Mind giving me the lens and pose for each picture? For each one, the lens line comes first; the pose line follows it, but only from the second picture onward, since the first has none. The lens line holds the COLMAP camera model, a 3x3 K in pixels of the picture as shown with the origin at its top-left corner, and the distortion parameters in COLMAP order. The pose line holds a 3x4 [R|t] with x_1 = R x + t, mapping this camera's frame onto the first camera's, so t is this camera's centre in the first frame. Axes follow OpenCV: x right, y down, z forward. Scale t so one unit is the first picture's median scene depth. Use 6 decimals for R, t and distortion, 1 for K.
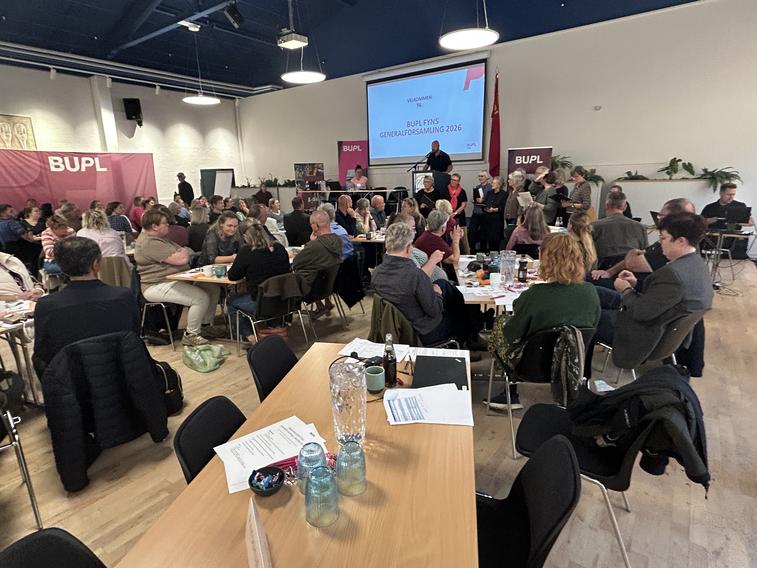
lens RADIAL K [[427.2, 0, 371.2], [0, 427.2, 283.5], [0, 0, 1]] dist [0.000352, -0.000955]
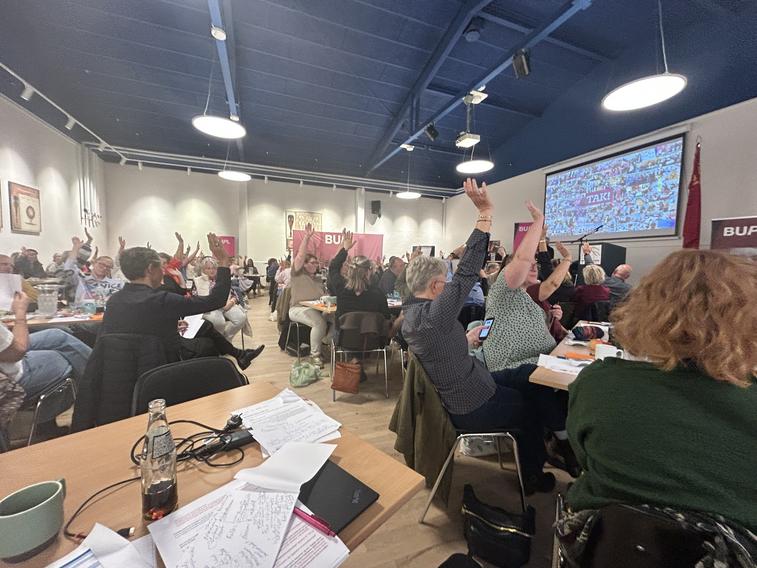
lens RADIAL K [[303.6, 0, 375.7], [0, 303.6, 283.1], [0, 0, 1]] dist [-0.000877, 0.000061]
pose [[0.842955, 0.079455, -0.532084, 0.066974], [-0.167130, 0.978773, -0.118618, -0.000856], [0.511365, 0.188917, 0.838342, 0.127594]]
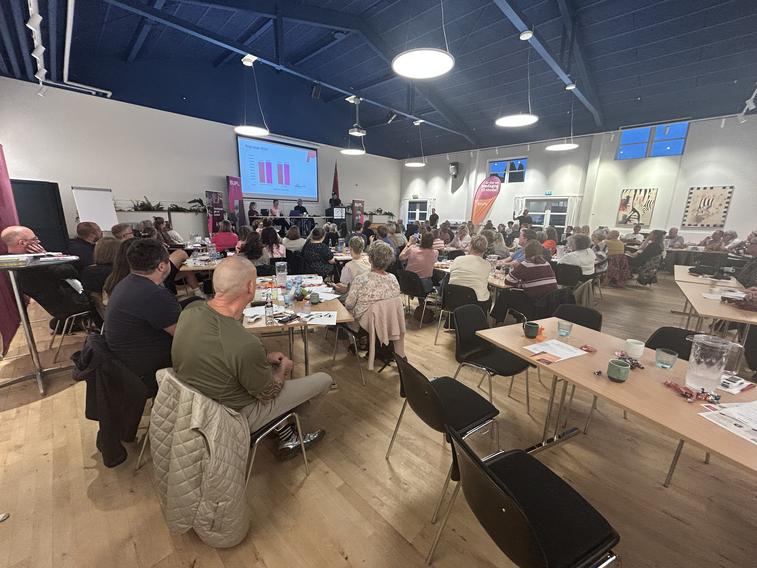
lens RADIAL K [[303.6, 0, 375.7], [0, 303.6, 283.1], [0, 0, 1]] dist [-0.000877, 0.000061]
pose [[0.130780, -0.198436, 0.971349, -1.035984], [0.212124, 0.962676, 0.168105, -0.107518], [-0.968452, 0.184061, 0.167992, 0.563083]]
